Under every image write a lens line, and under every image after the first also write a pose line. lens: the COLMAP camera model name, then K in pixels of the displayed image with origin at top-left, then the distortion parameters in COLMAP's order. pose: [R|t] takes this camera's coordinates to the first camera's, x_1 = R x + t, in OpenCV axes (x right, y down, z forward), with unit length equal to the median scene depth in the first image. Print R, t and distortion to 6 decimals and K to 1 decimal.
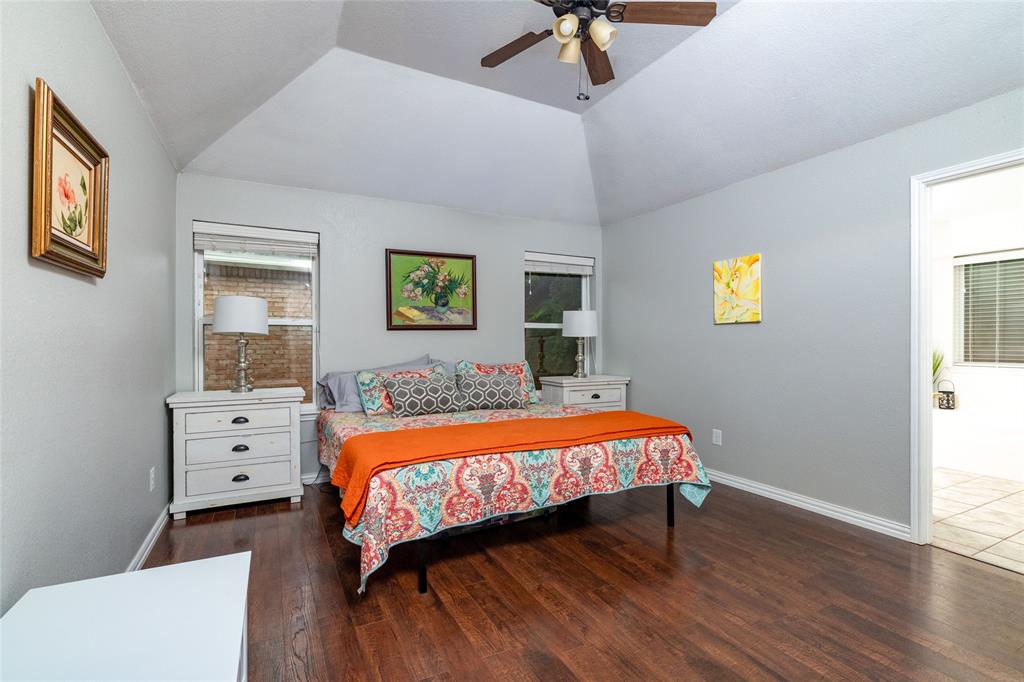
lens RADIAL K [[487.8, 0, 512.0], [0, 487.8, 341.0], [0, 0, 1]] dist [-0.001341, -0.000182]
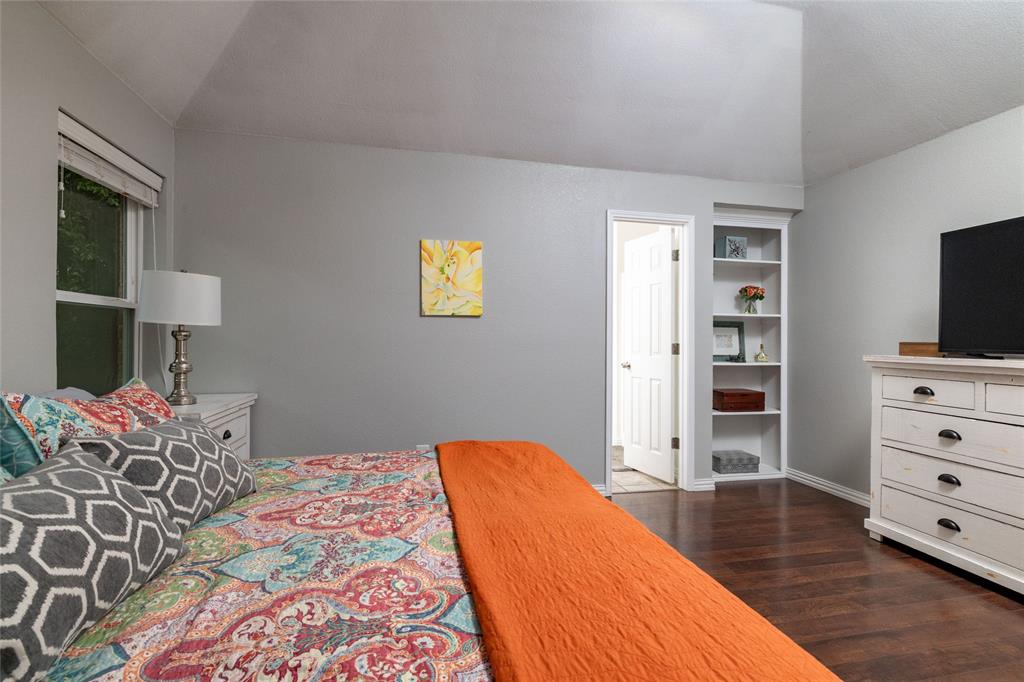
lens RADIAL K [[489.0, 0, 492.3], [0, 489.0, 337.9], [0, 0, 1]] dist [0.000512, 0.000084]
pose [[0.238683, -0.005217, 0.971083, -0.385082], [-0.015214, 0.999843, 0.009111, -0.006612], [-0.970978, -0.016949, 0.238566, 0.753644]]
